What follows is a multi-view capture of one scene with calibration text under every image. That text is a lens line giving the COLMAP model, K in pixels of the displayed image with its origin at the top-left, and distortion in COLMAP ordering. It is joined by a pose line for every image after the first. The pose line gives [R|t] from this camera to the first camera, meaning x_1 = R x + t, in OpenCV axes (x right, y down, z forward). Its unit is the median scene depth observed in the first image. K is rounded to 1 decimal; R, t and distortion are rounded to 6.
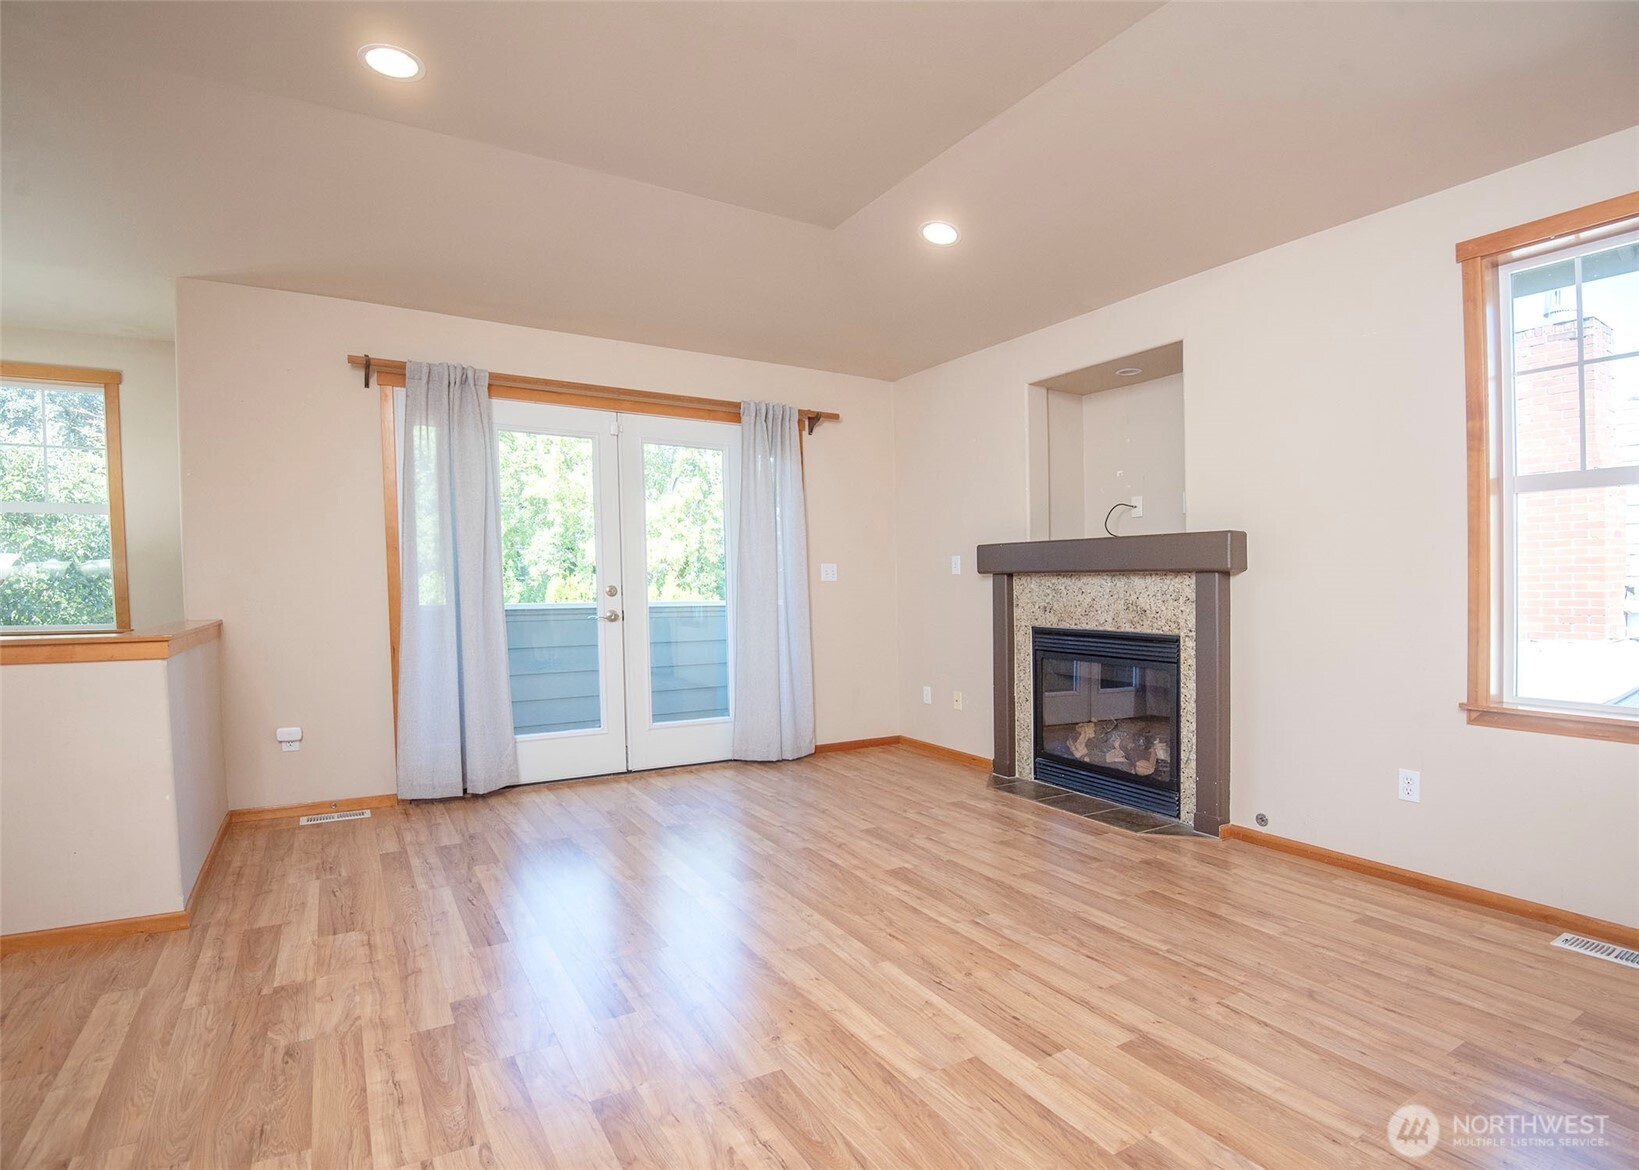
lens RADIAL K [[833.4, 0, 817.2], [0, 833.4, 611.5], [0, 0, 1]] dist [-0.043484, -0.000601]
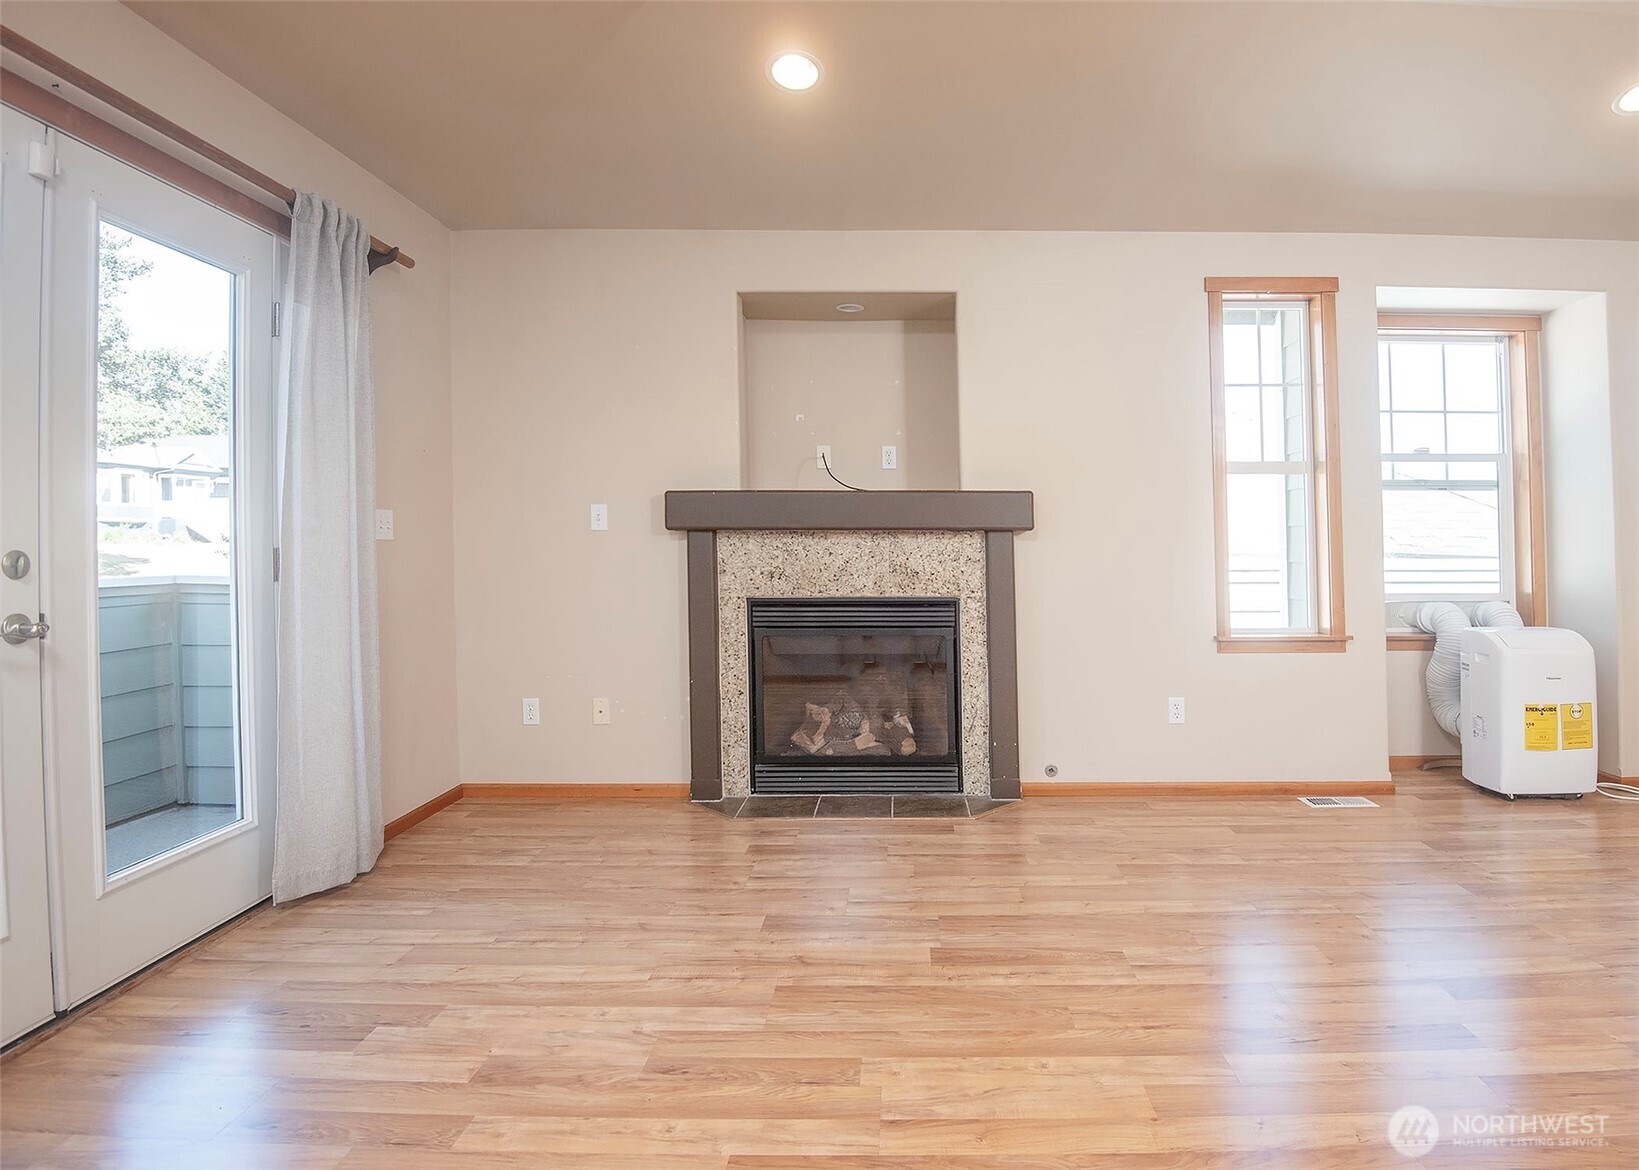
lens RADIAL K [[901.6, 0, 879.7], [0, 901.6, 508.4], [0, 0, 1]] dist [-0.009111, -0.001172]
pose [[0.487062, 0.030640, 0.872830, -0.472954], [0.029862, 0.998216, -0.051706, -0.020542], [-0.872857, 0.051249, 0.485278, 0.517439]]
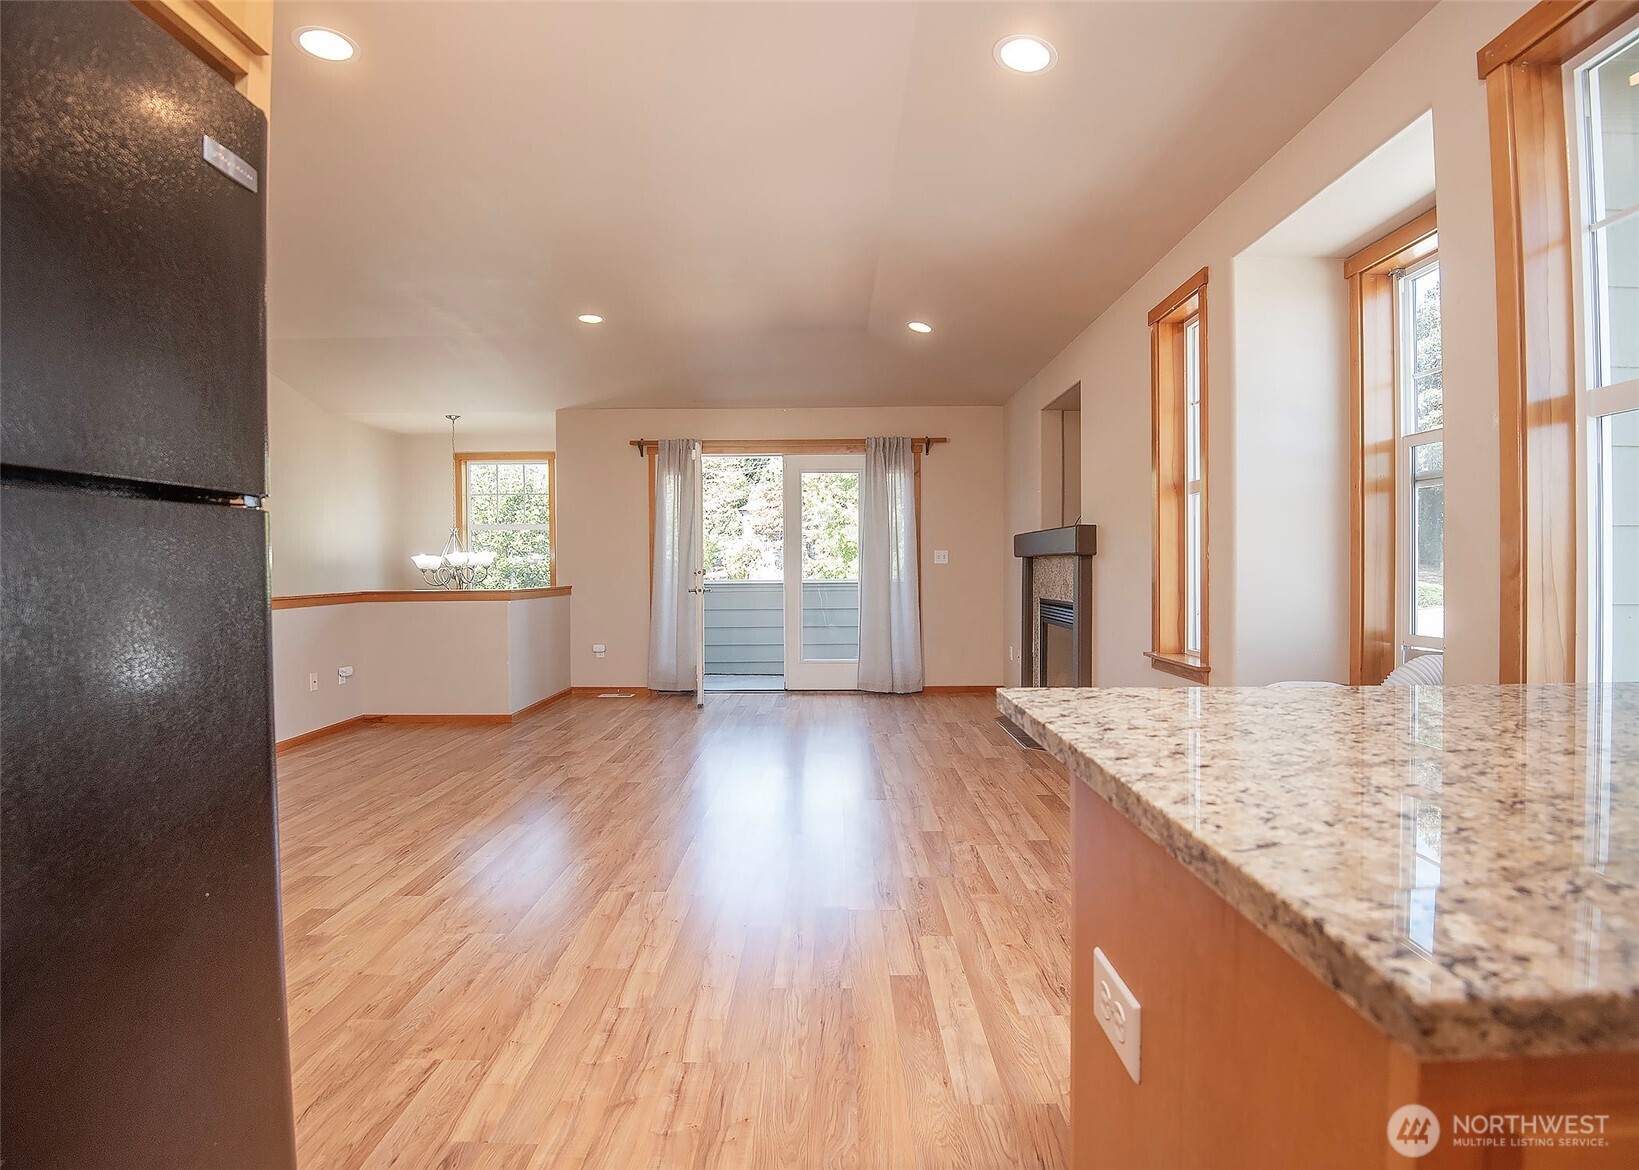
lens RADIAL K [[825.6, 0, 790.0], [0, 825.6, 584.9], [0, 0, 1]] dist [-0.039612, -0.000110]
pose [[0.835597, 0.005537, -0.549315, 0.710300], [-0.013617, 0.999851, -0.010635, 0.019499], [0.549174, 0.016367, 0.835548, -0.302763]]
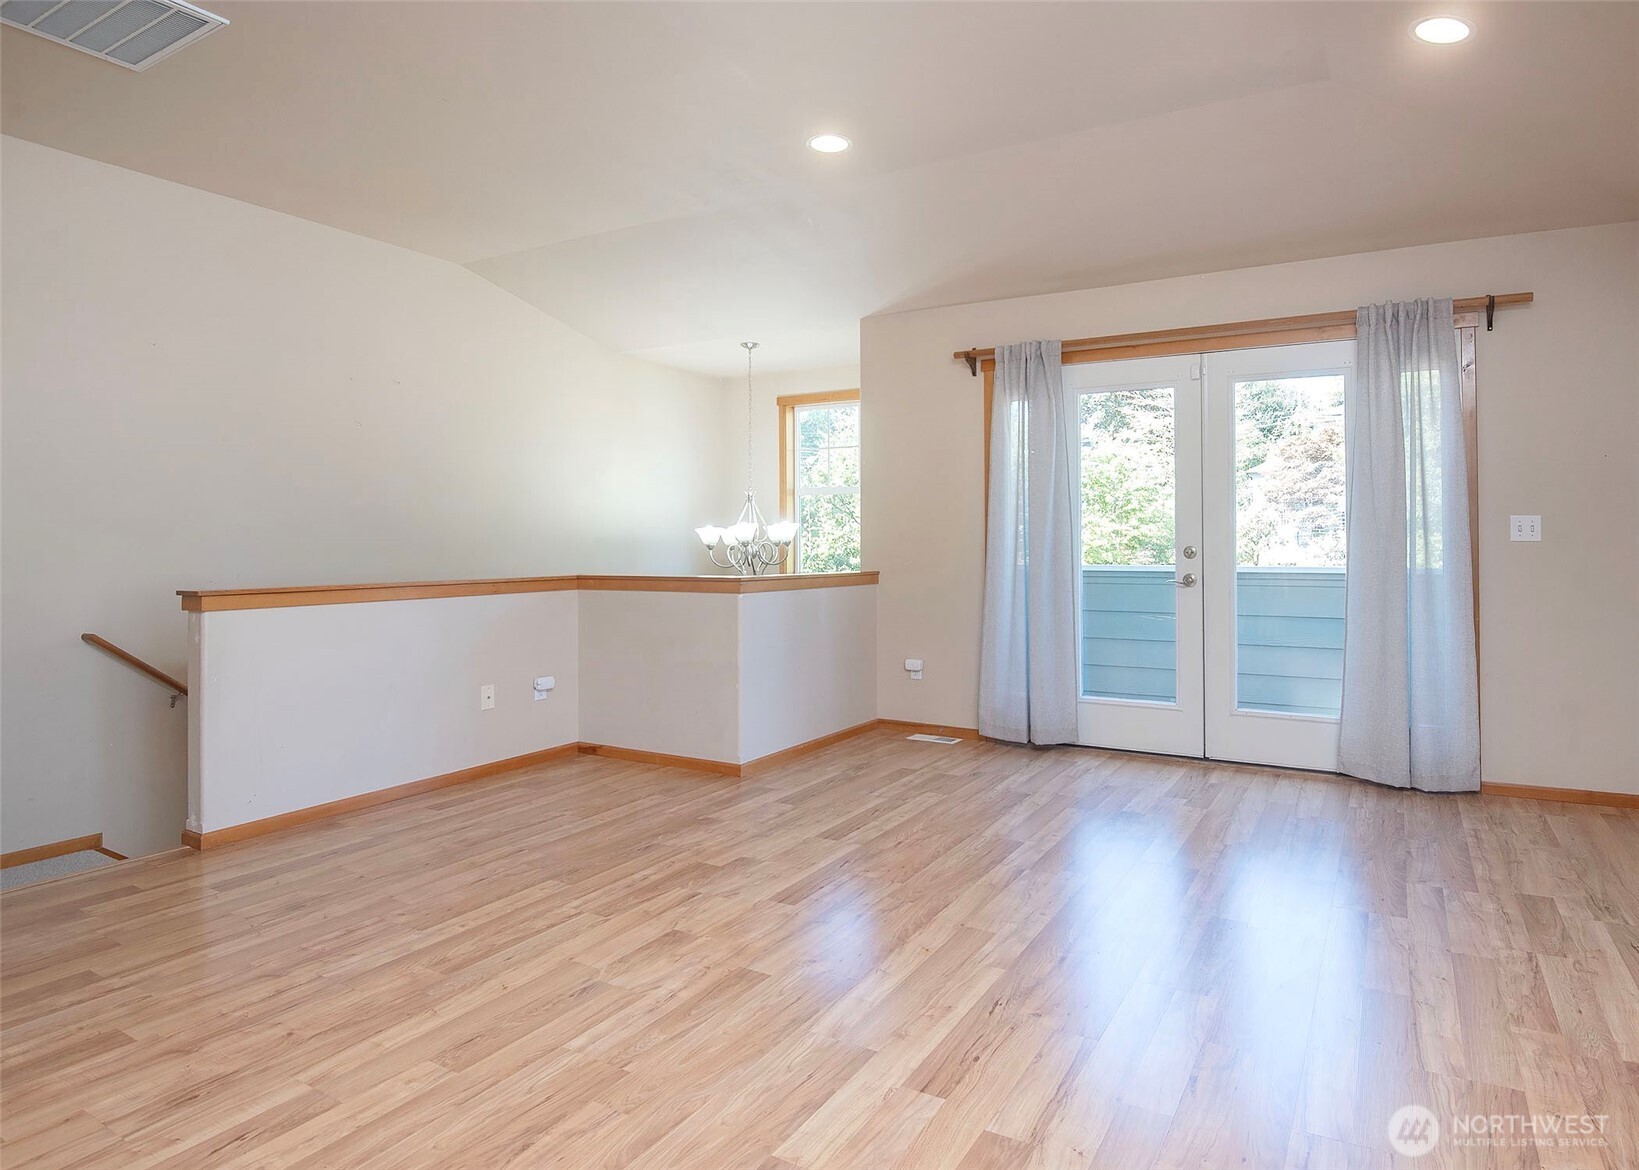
lens RADIAL K [[932.4, 0, 851.9], [0, 932.4, 543.3], [0, 0, 1]] dist [-0.002805, -0.023277]
pose [[0.495197, -0.002637, -0.868777, 0.522994], [-0.031614, 0.999278, -0.021053, -0.002388], [0.868205, 0.037891, 0.494756, 0.211042]]
